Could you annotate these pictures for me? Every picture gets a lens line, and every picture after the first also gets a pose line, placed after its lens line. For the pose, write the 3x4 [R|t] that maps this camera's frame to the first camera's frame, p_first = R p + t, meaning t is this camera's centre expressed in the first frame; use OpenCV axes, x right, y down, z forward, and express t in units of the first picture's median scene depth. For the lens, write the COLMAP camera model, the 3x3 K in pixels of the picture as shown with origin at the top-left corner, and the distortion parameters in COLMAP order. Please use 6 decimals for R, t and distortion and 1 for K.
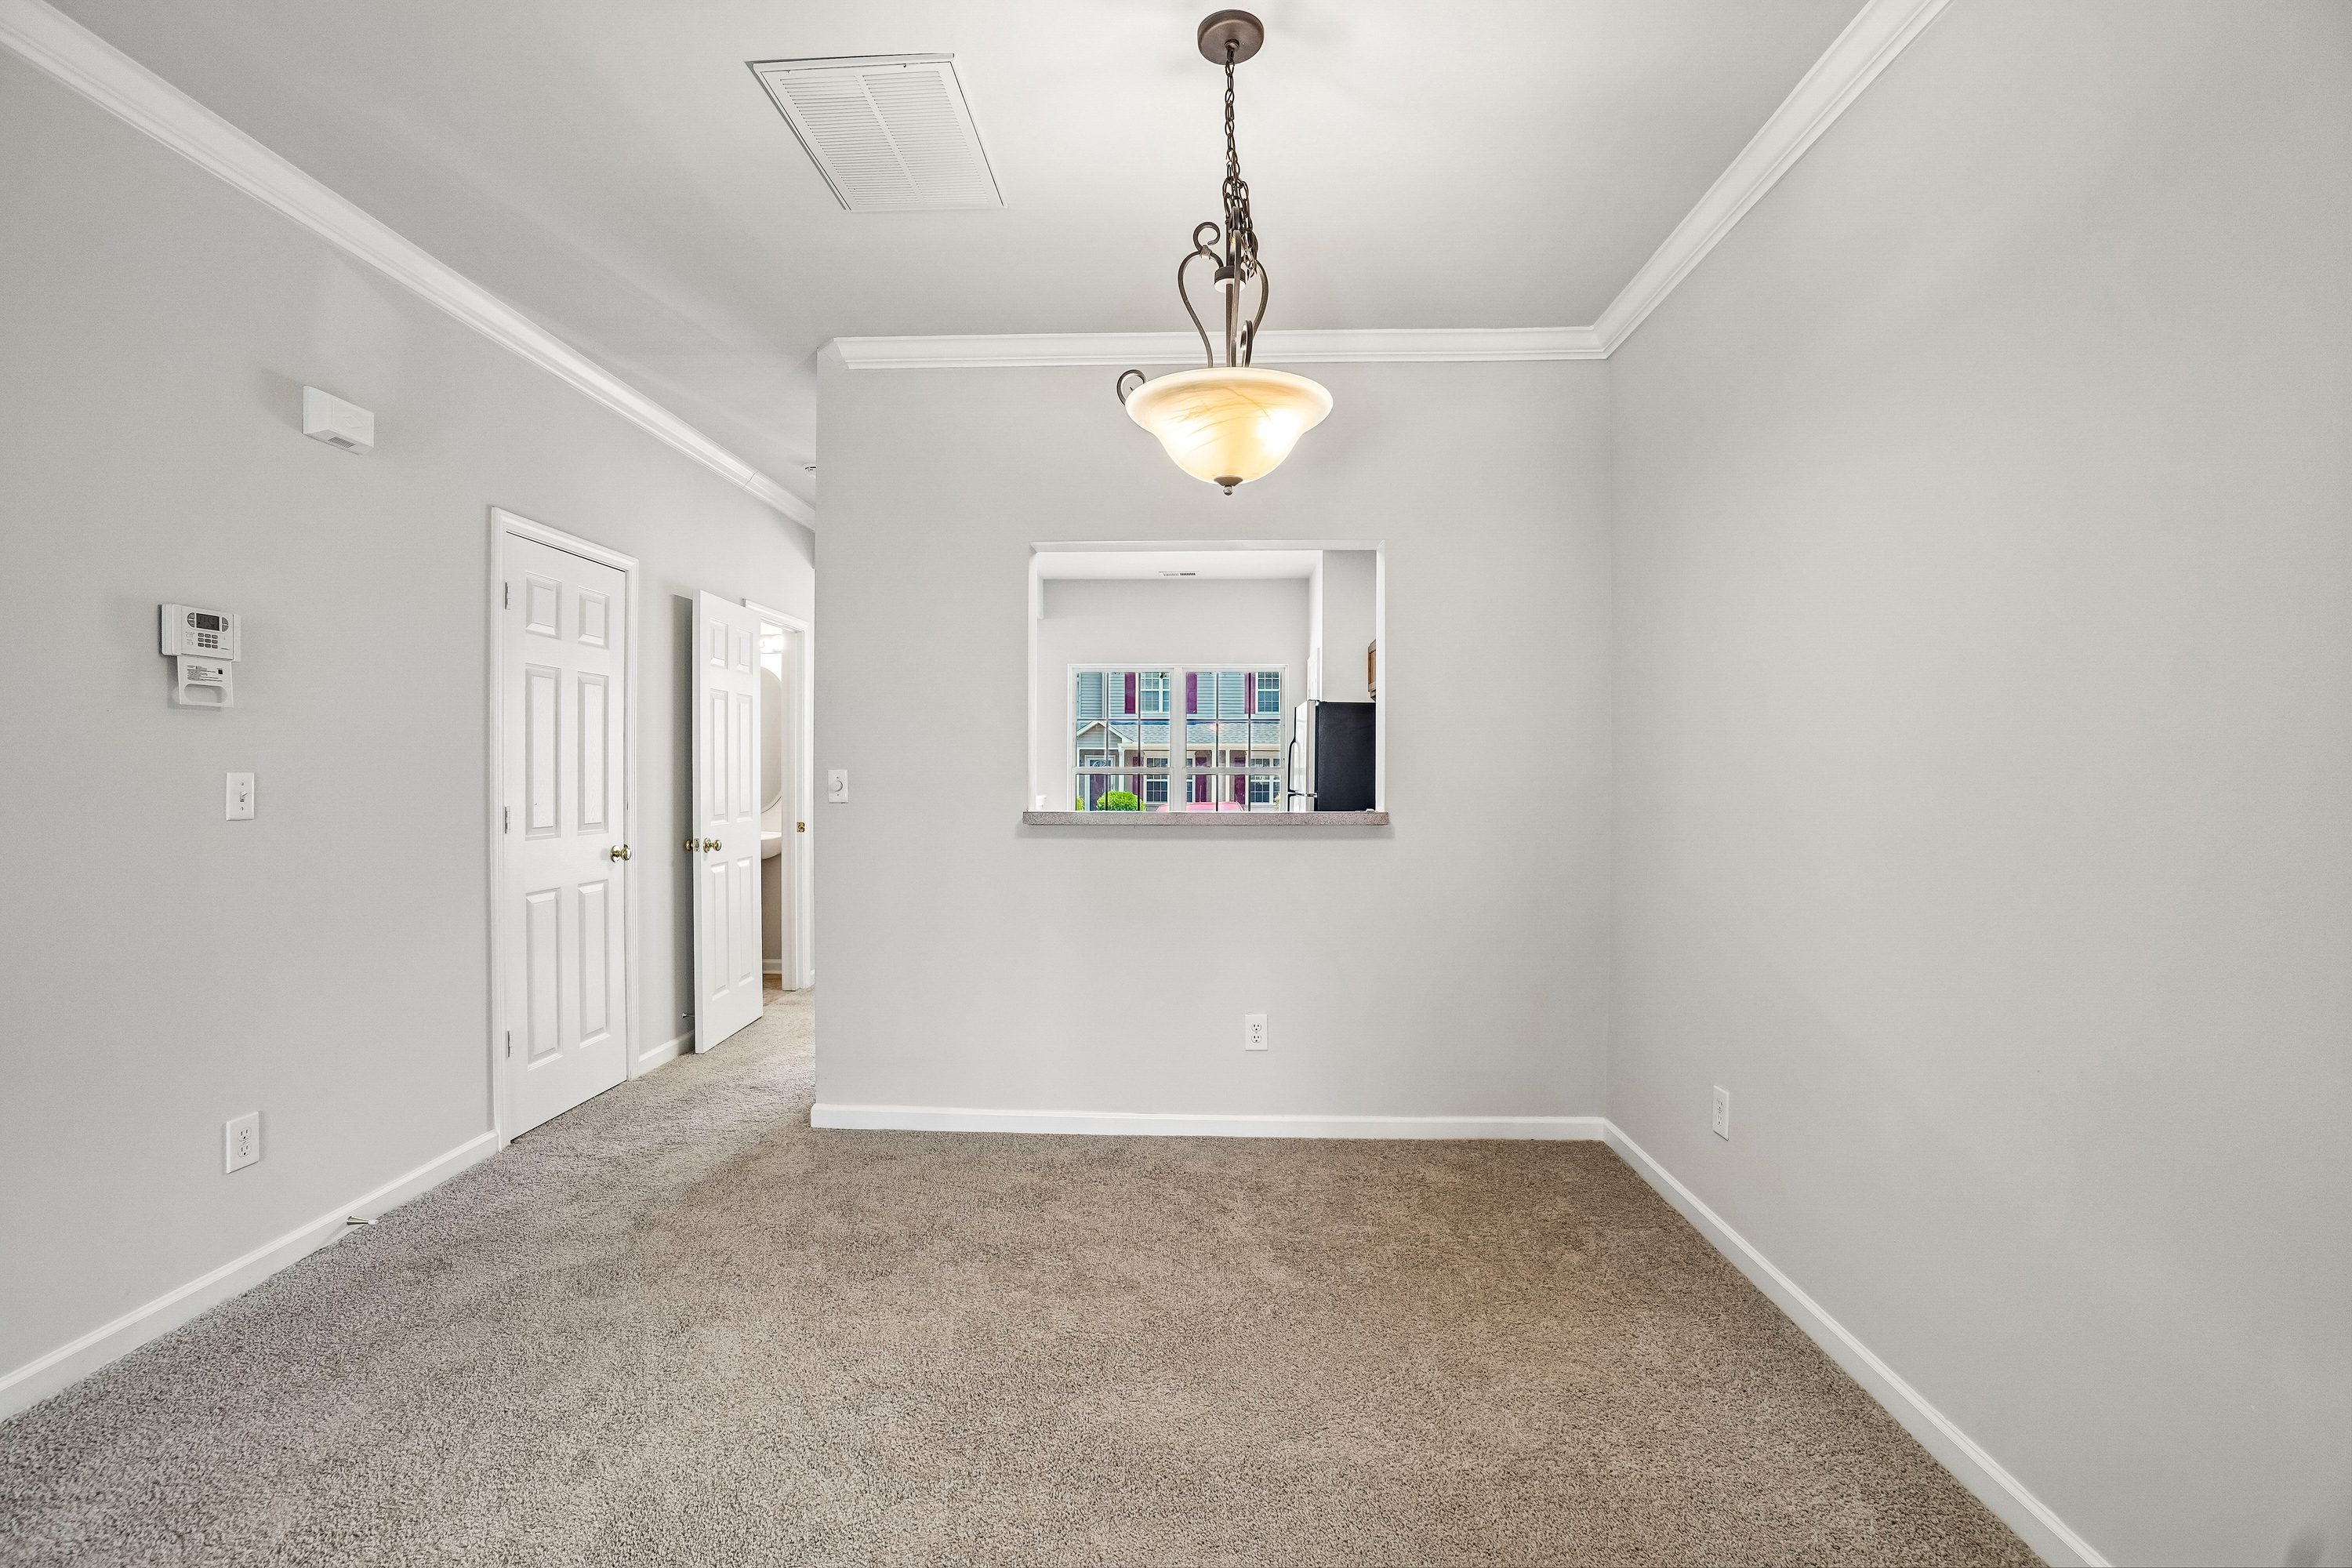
lens RADIAL K [[1029.2, 0, 1167.8], [0, 1029.2, 772.9], [0, 0, 1]] dist [-0.045501, 0.000161]
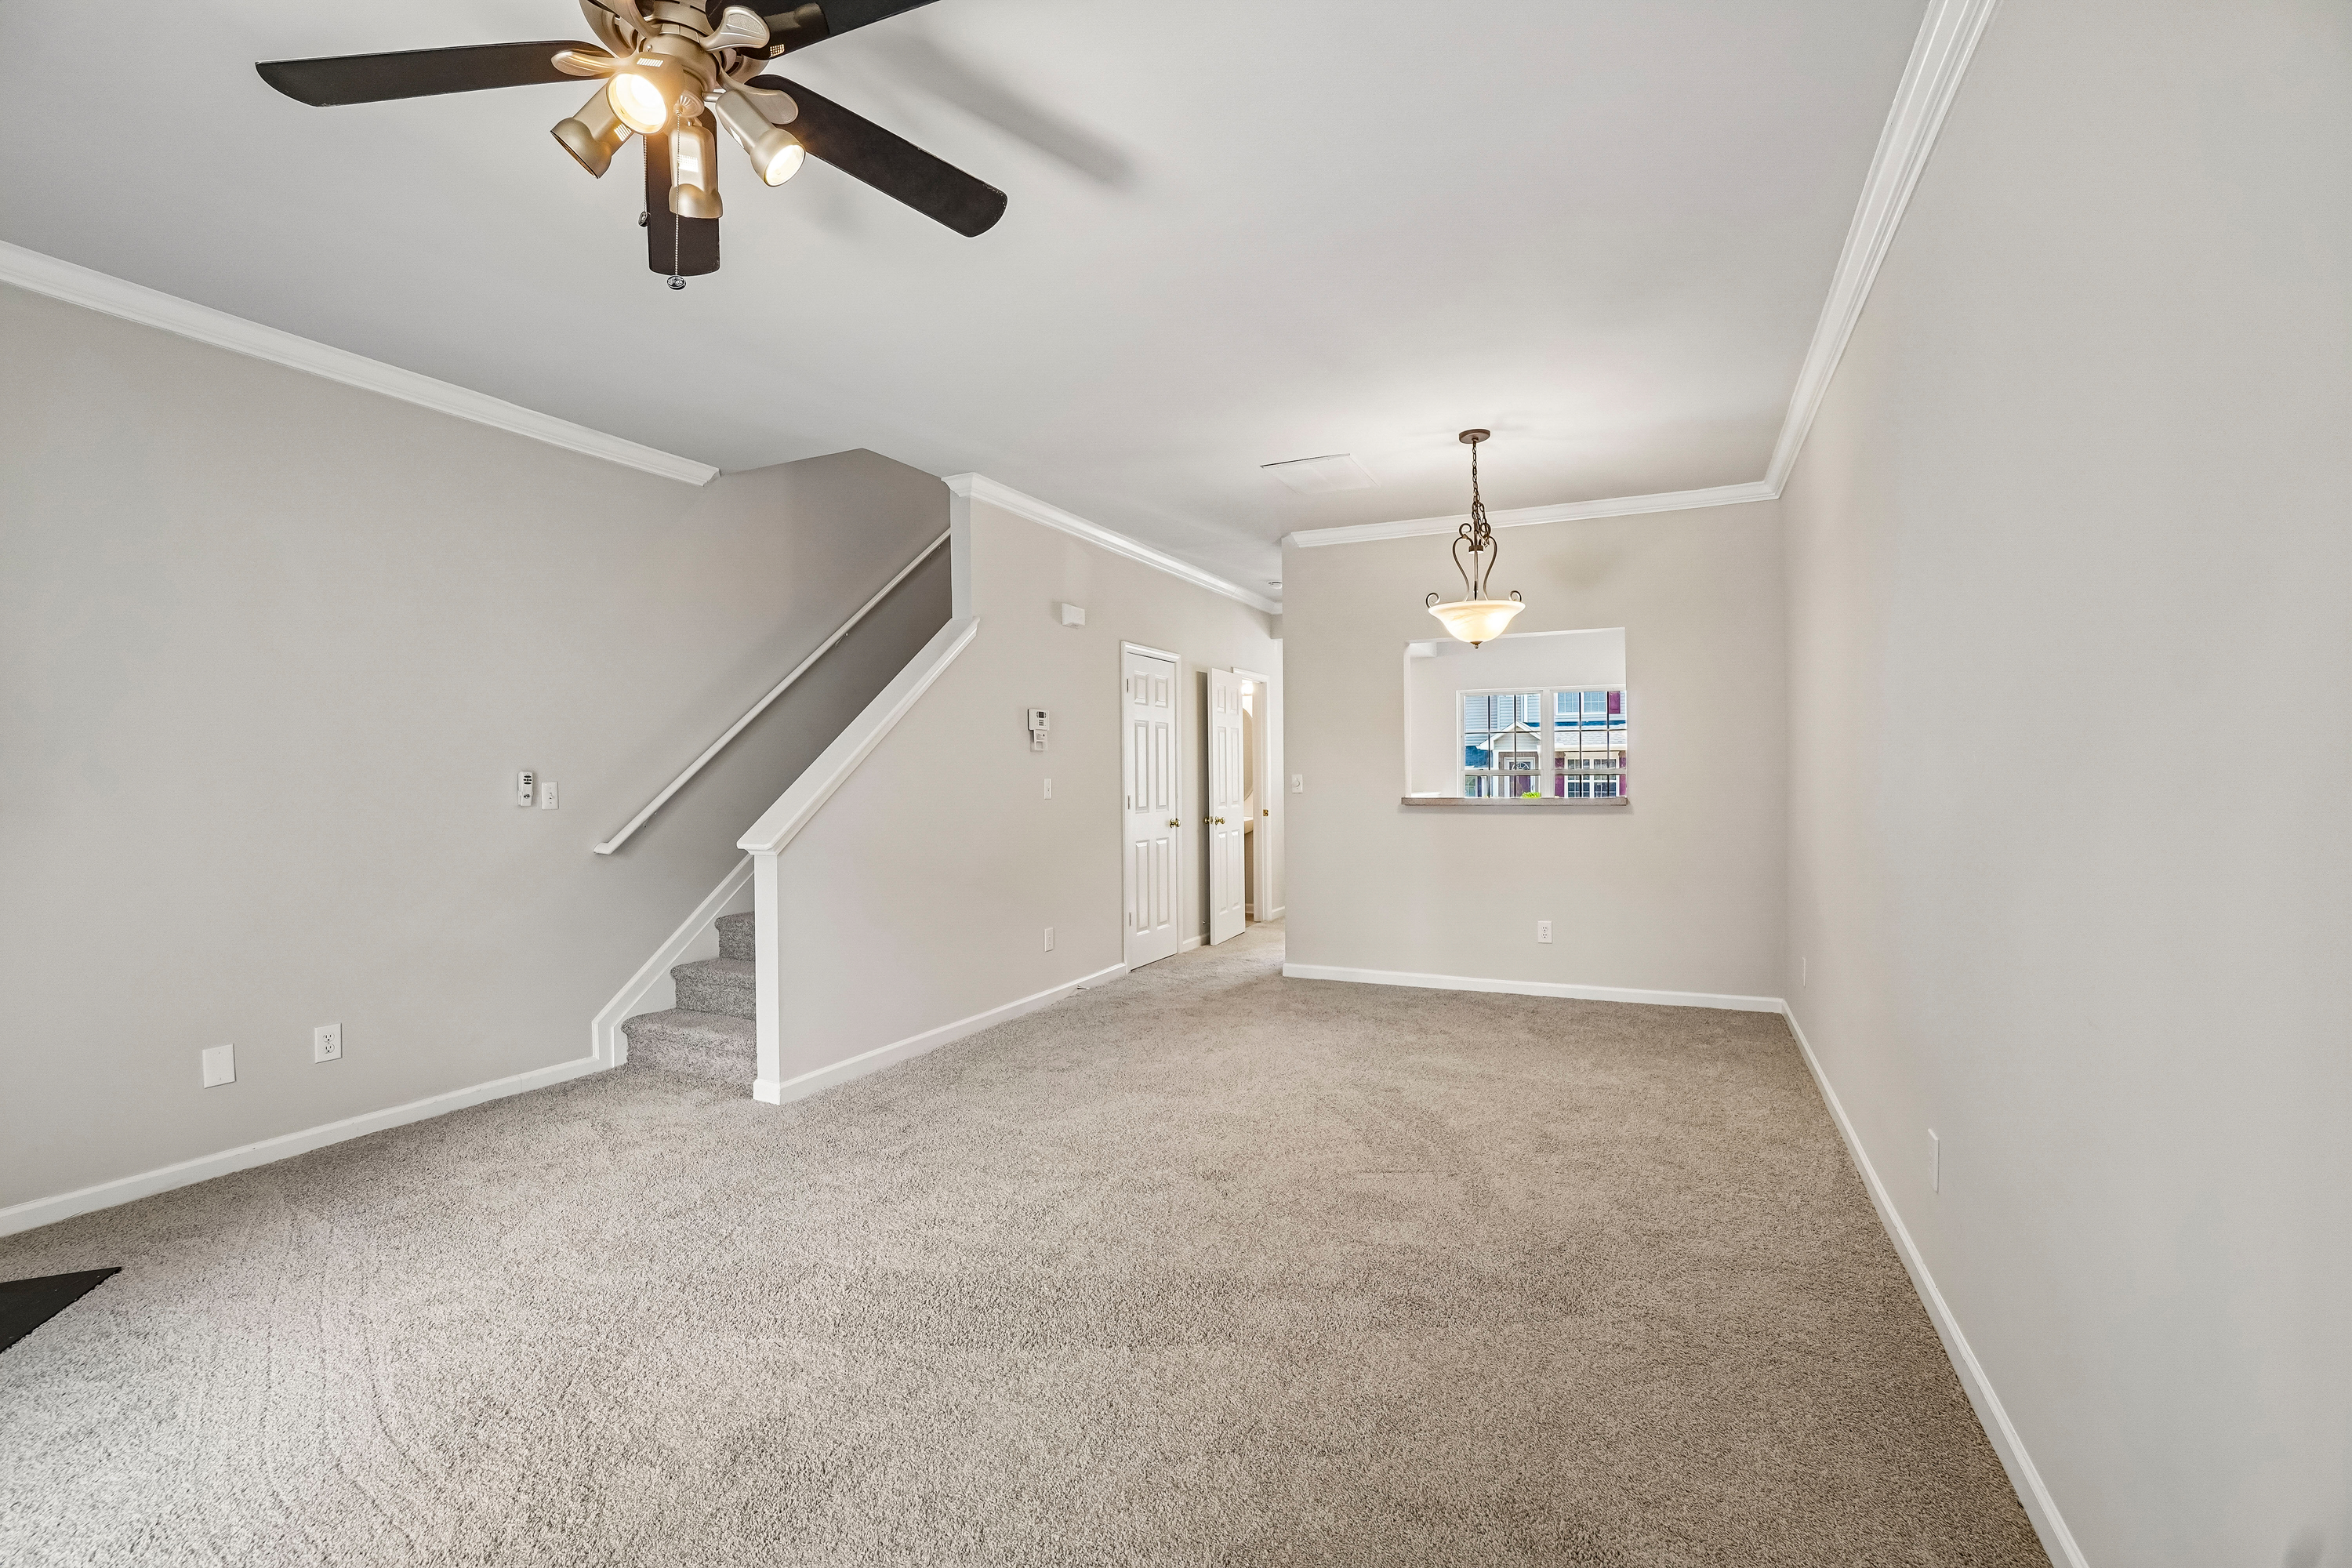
lens RADIAL K [[1028.0, 0, 1185.6], [0, 1028.0, 775.4], [0, 0, 1]] dist [-0.017295, 0.000194]
pose [[0.923137, -0.009193, -0.384361, 0.186957], [0.009160, 0.999956, -0.001918, 0.000140], [0.384361, -0.001750, 0.923181, -0.729498]]
